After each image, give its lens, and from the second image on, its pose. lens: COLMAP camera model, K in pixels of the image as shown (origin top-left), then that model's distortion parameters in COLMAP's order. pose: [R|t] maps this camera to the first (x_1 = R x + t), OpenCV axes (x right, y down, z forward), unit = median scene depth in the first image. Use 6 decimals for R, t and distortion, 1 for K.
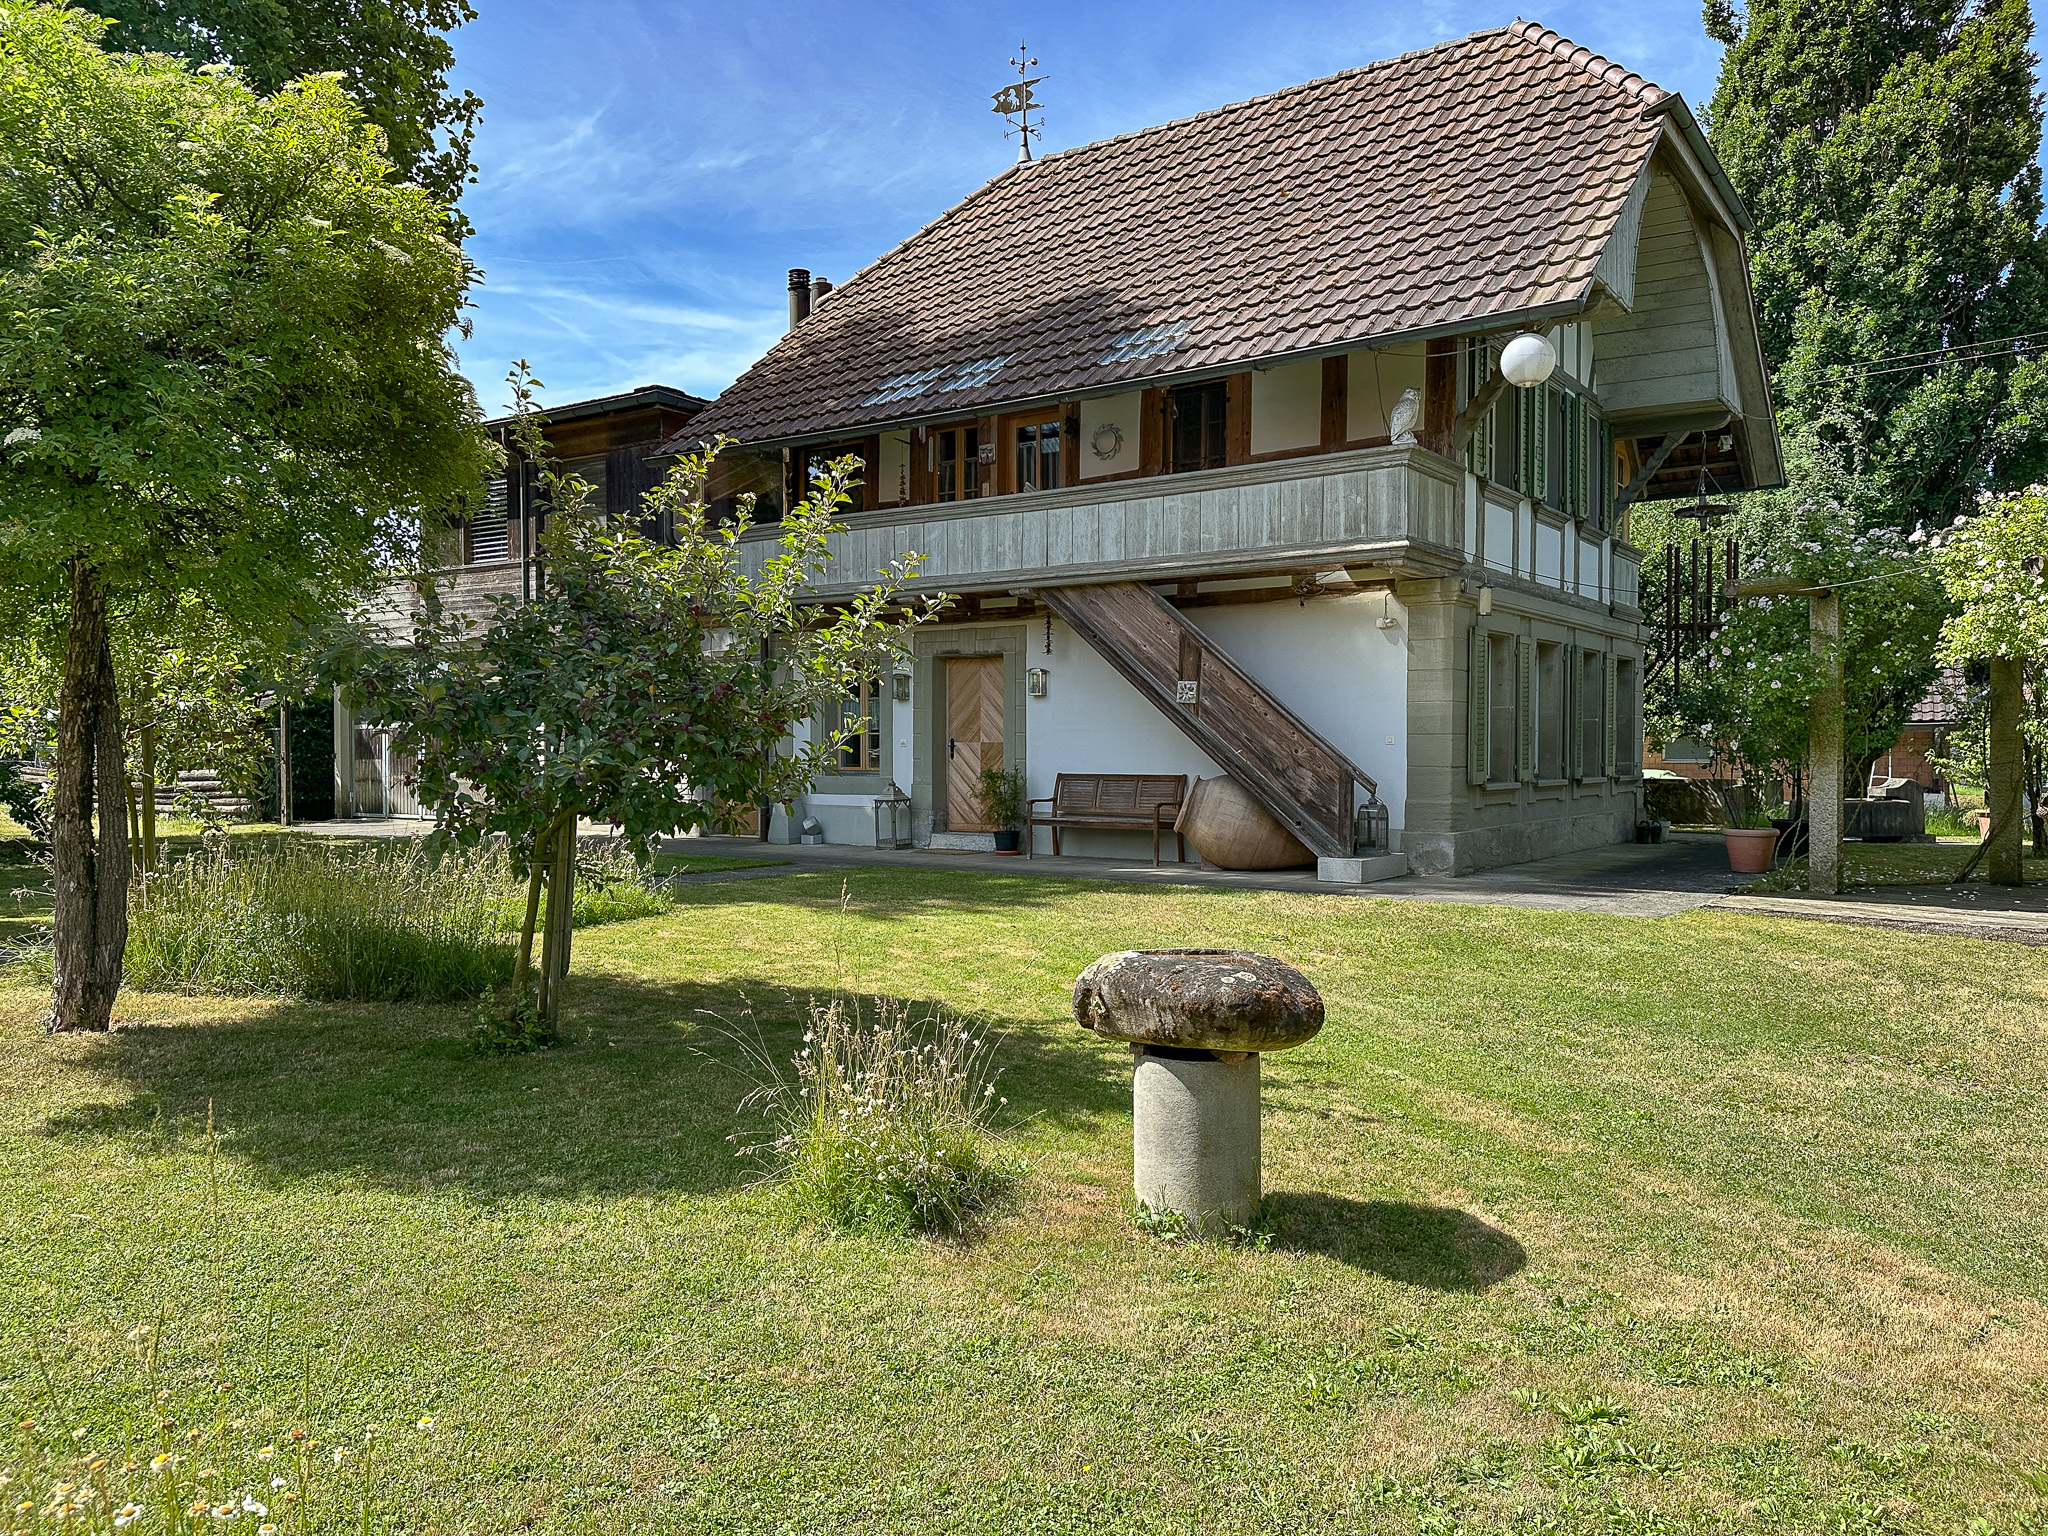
lens RADIAL K [[1457.3, 0, 1024.0], [0, 1457.3, 768.0], [0, 0, 1]] dist [0.113681, -0.175867]
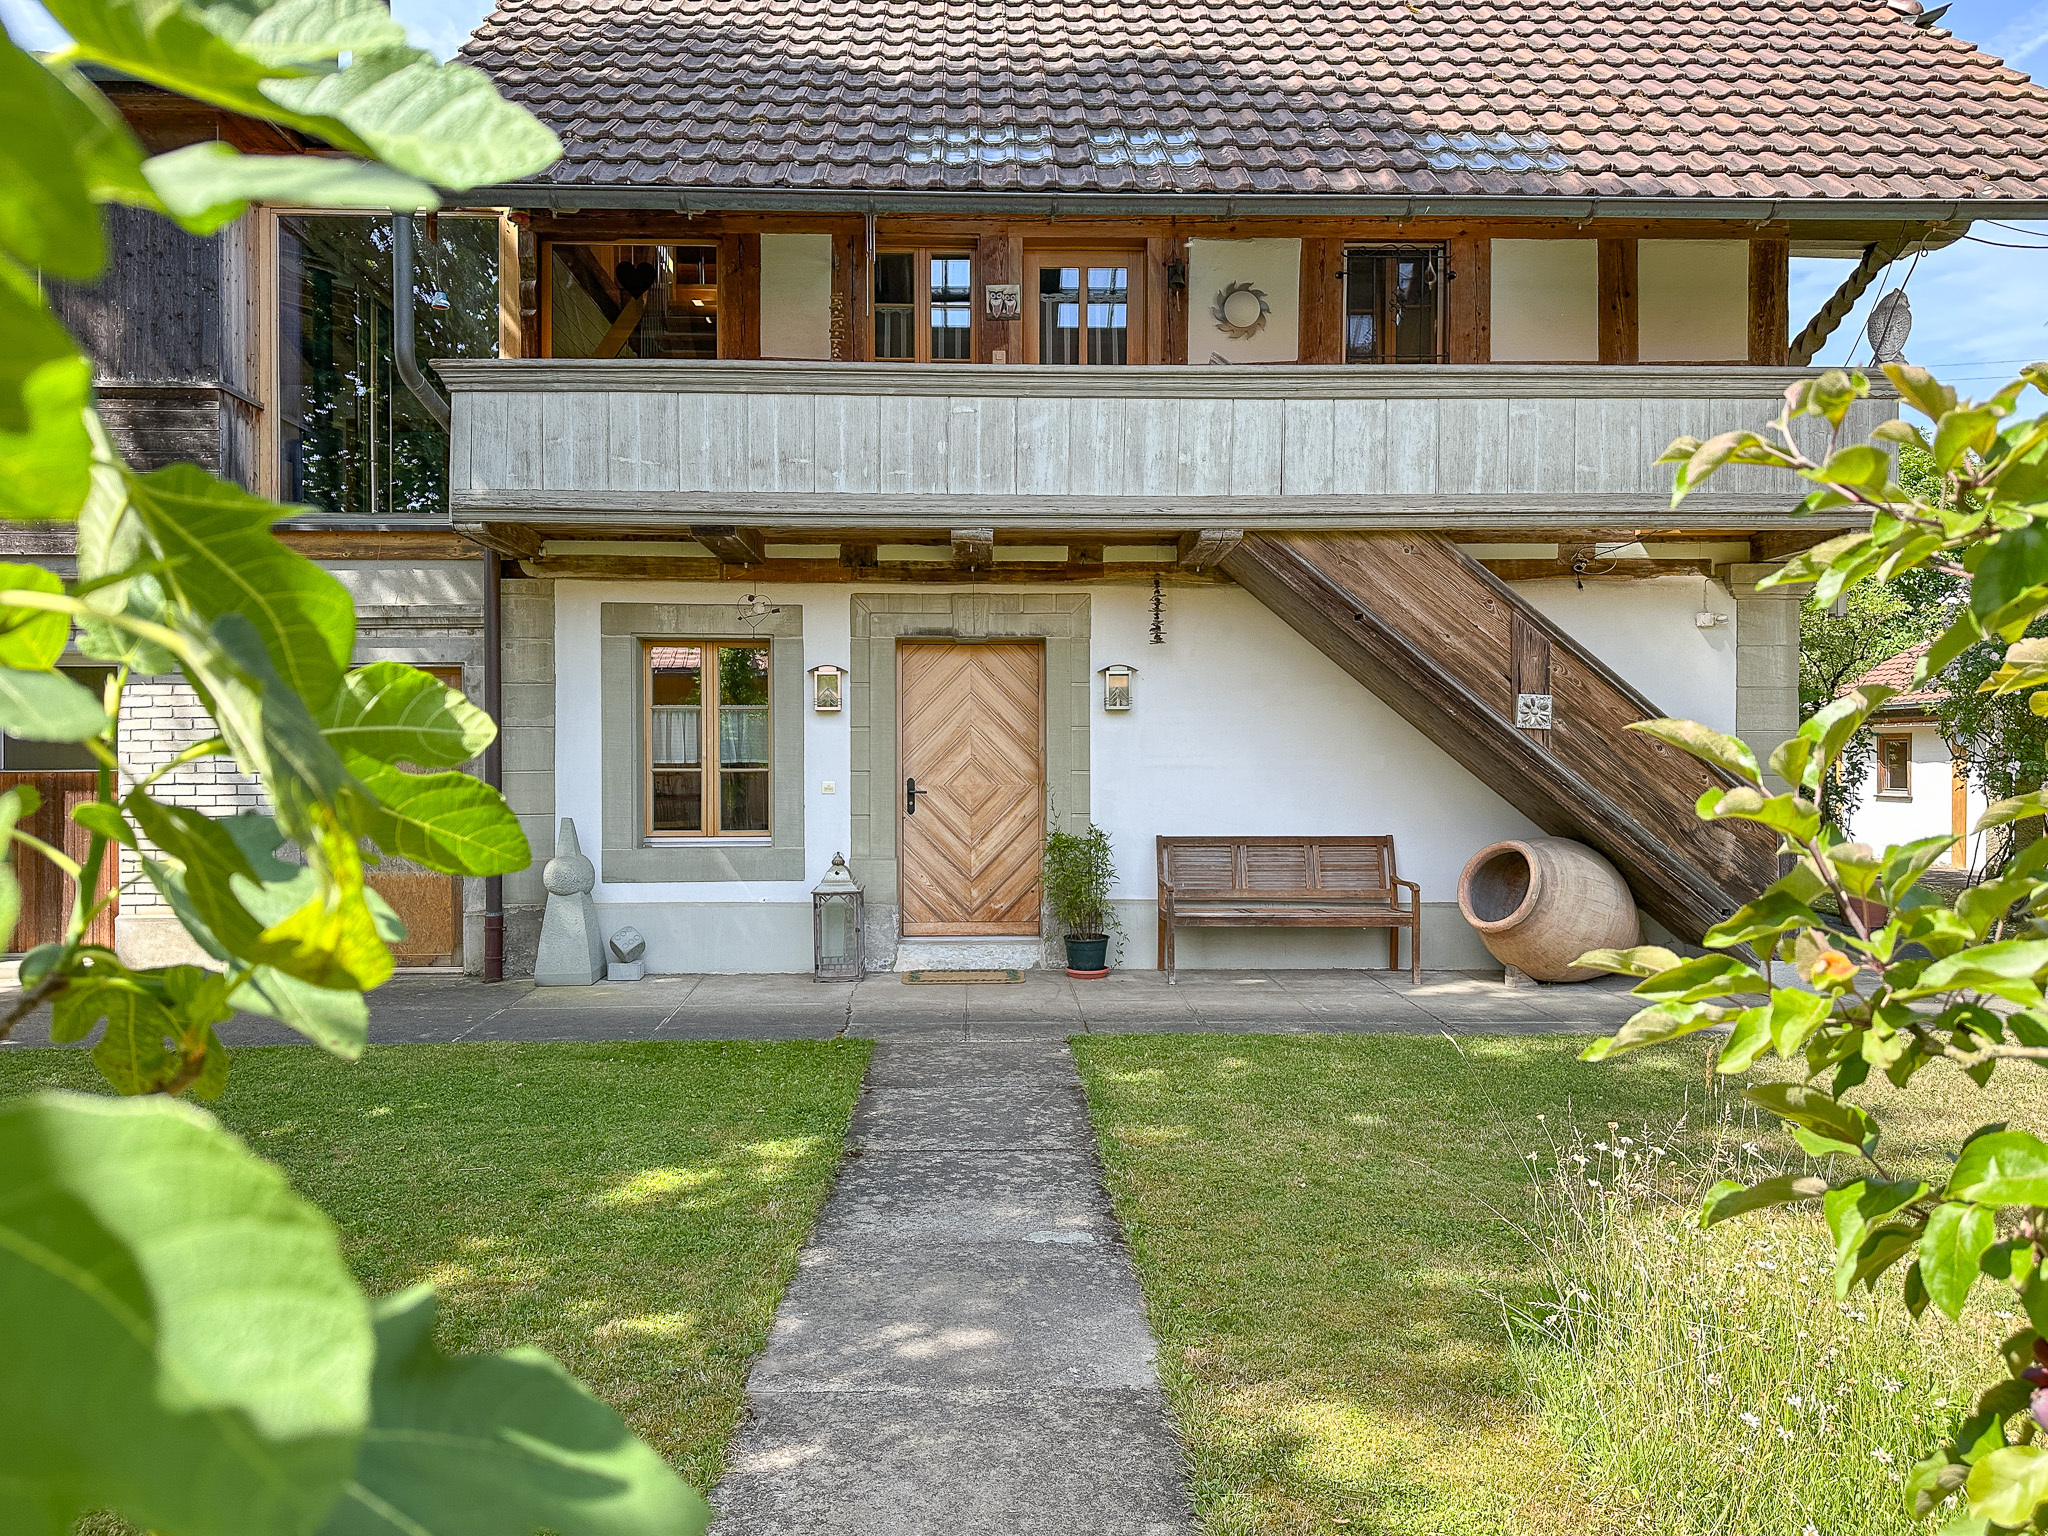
lens RADIAL K [[1457.3, 0, 1024.0], [0, 1457.3, 768.0], [0, 0, 1]] dist [0.113681, -0.175867]
pose [[0.797413, -0.006127, 0.603402, -0.434652], [0.010366, 0.999940, -0.003547, -0.026346], [-0.603345, 0.009083, 0.797429, 0.596855]]
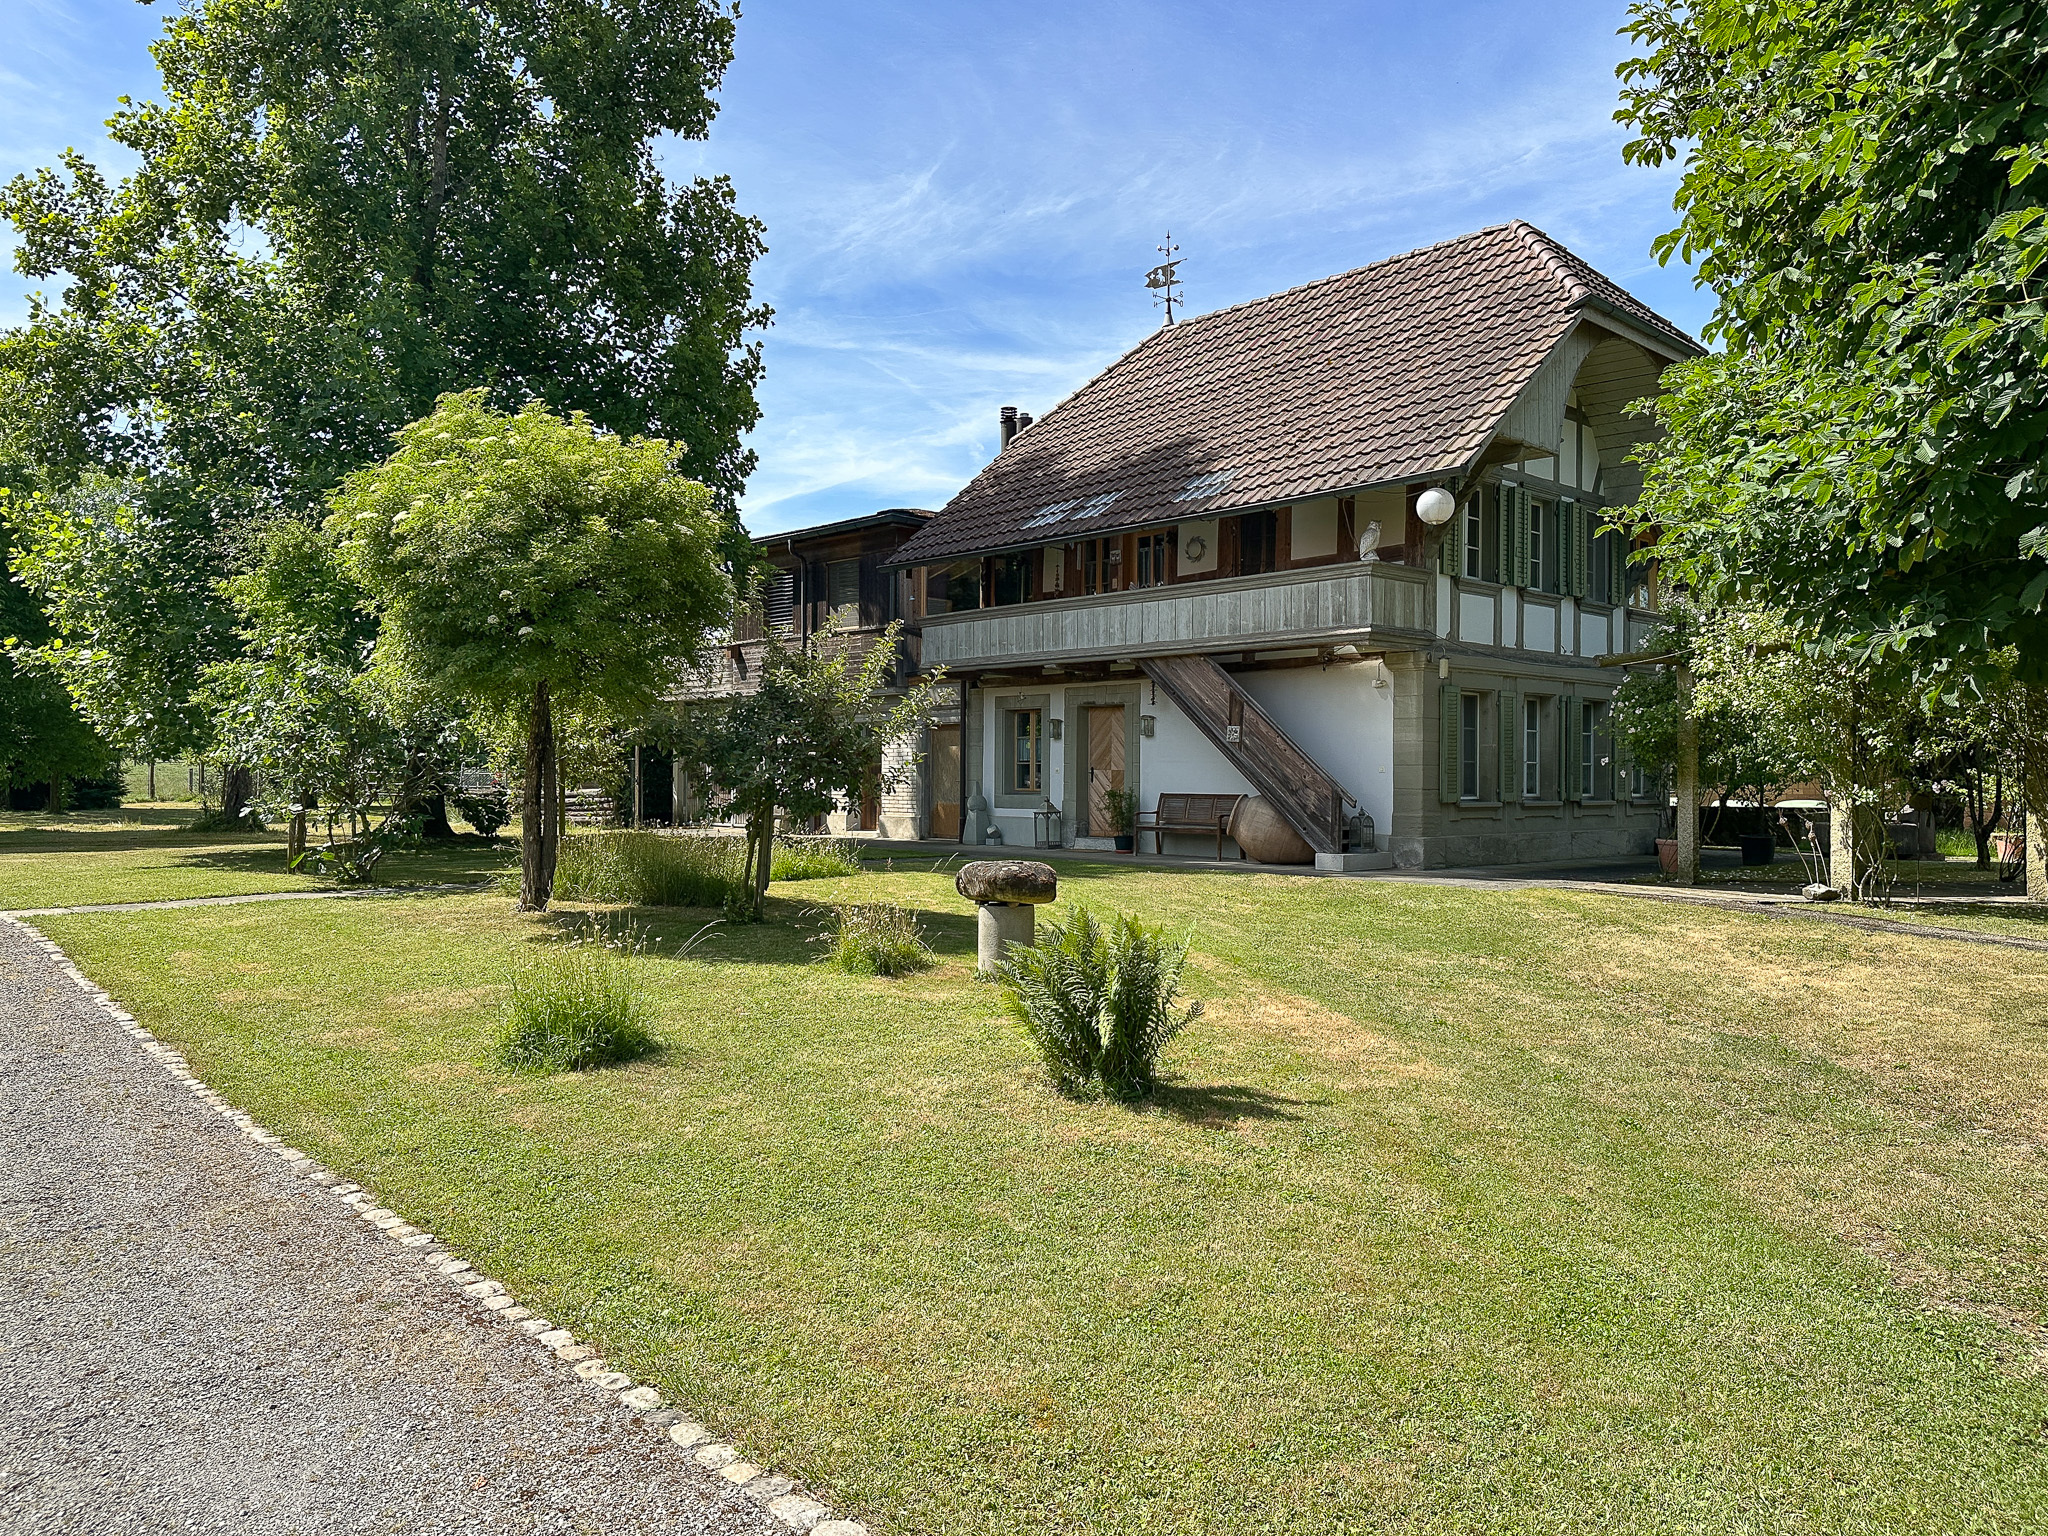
lens RADIAL K [[1428.2, 0, 1024.0], [0, 1428.2, 768.0], [0, 0, 1]] dist [0.103069, 0.000321]
pose [[0.979087, 0.004024, -0.203402, 0.185957], [-0.008383, 0.999753, -0.020573, 0.009492], [0.203269, 0.021848, 0.978879, -0.356636]]
